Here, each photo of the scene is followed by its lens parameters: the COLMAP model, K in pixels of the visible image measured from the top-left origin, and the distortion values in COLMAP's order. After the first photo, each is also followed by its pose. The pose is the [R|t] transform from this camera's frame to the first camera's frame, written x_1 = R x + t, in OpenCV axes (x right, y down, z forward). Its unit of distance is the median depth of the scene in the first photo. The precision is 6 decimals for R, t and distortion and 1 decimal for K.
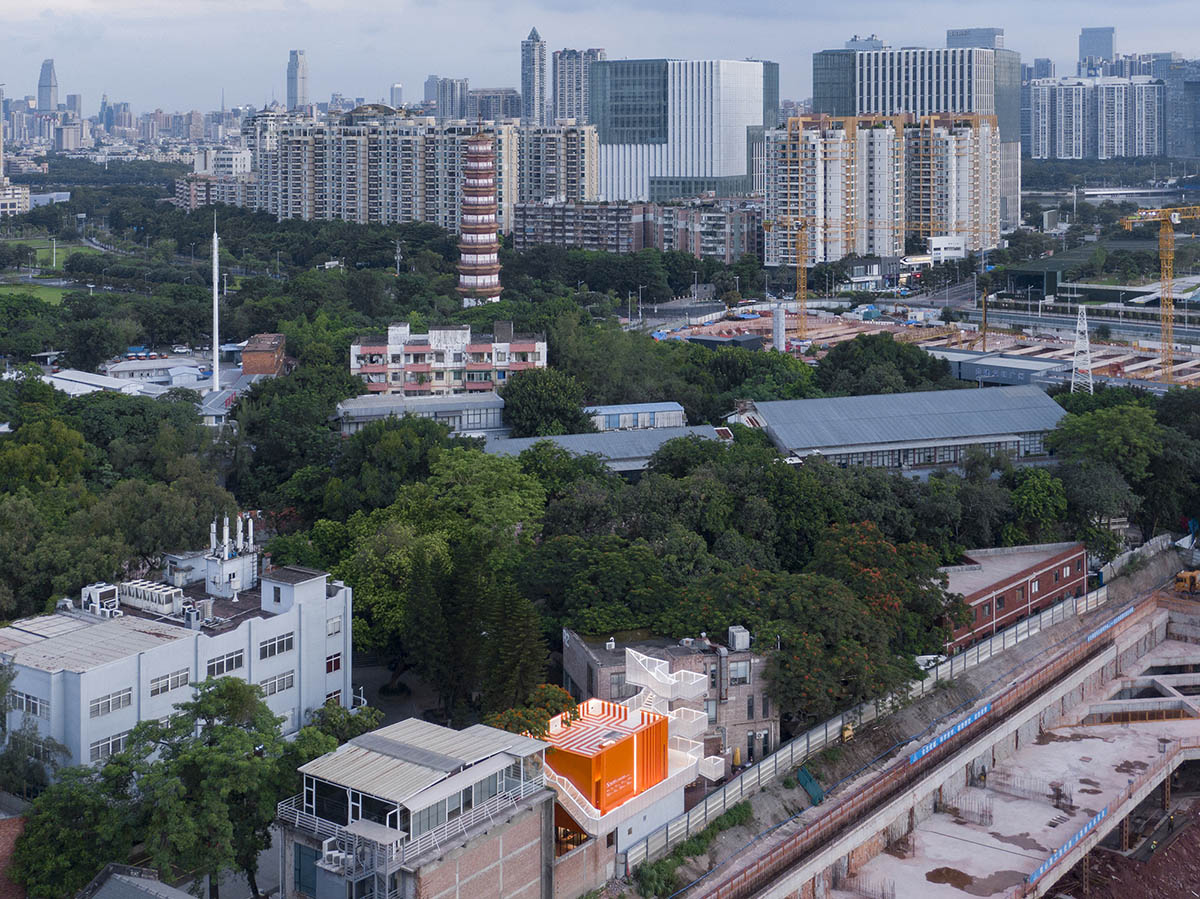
lens RADIAL K [[1636.0, 0, 601.8], [0, 1636.0, 269.2], [0, 0, 1]] dist [0.038957, -0.050998]
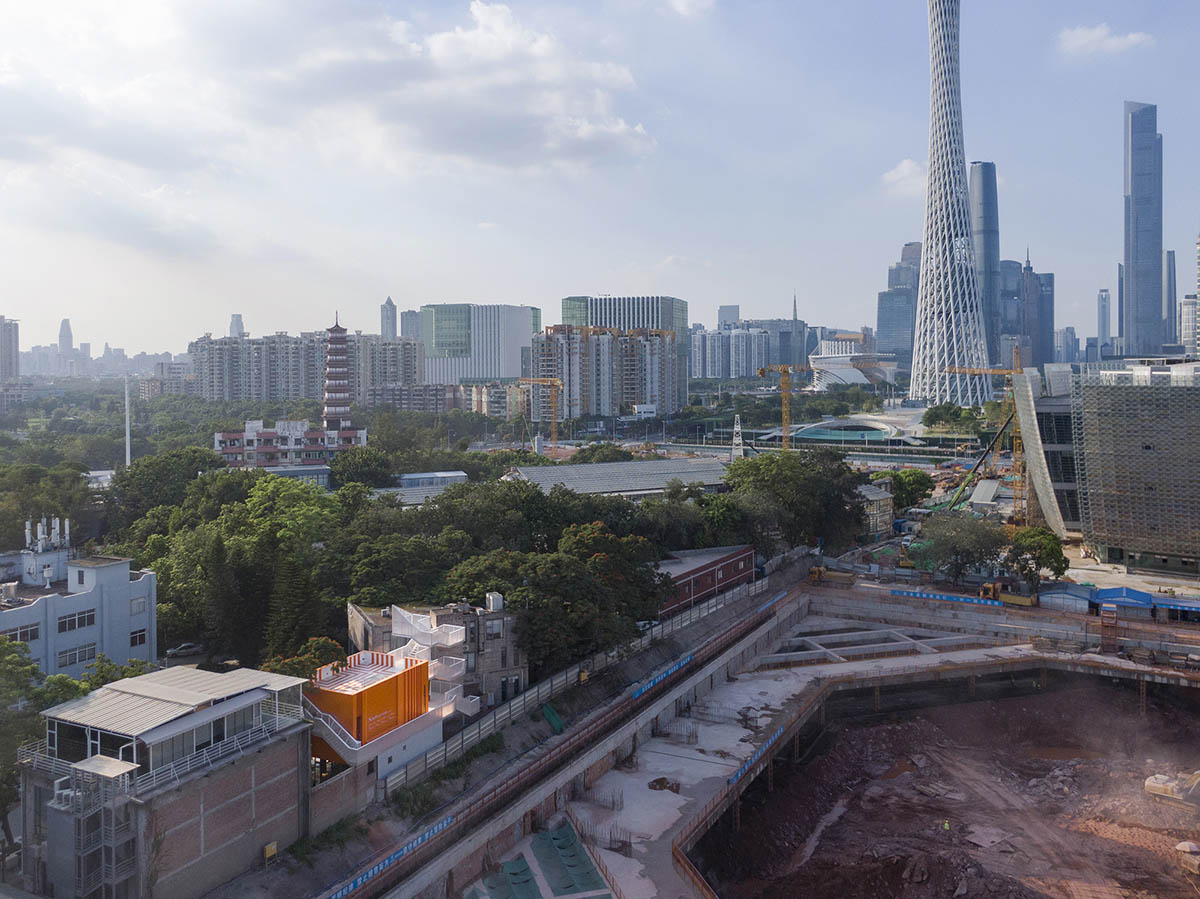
lens RADIAL K [[980.0, 0, 600.0], [0, 980.0, 449.5], [0, 0, 1]] dist [0.027327, -0.012669]
pose [[0.986487, -0.009837, 0.163547, 0.042375], [0.011077, 0.999916, -0.006671, 0.115327], [-0.163467, 0.008392, 0.986513, 0.264428]]
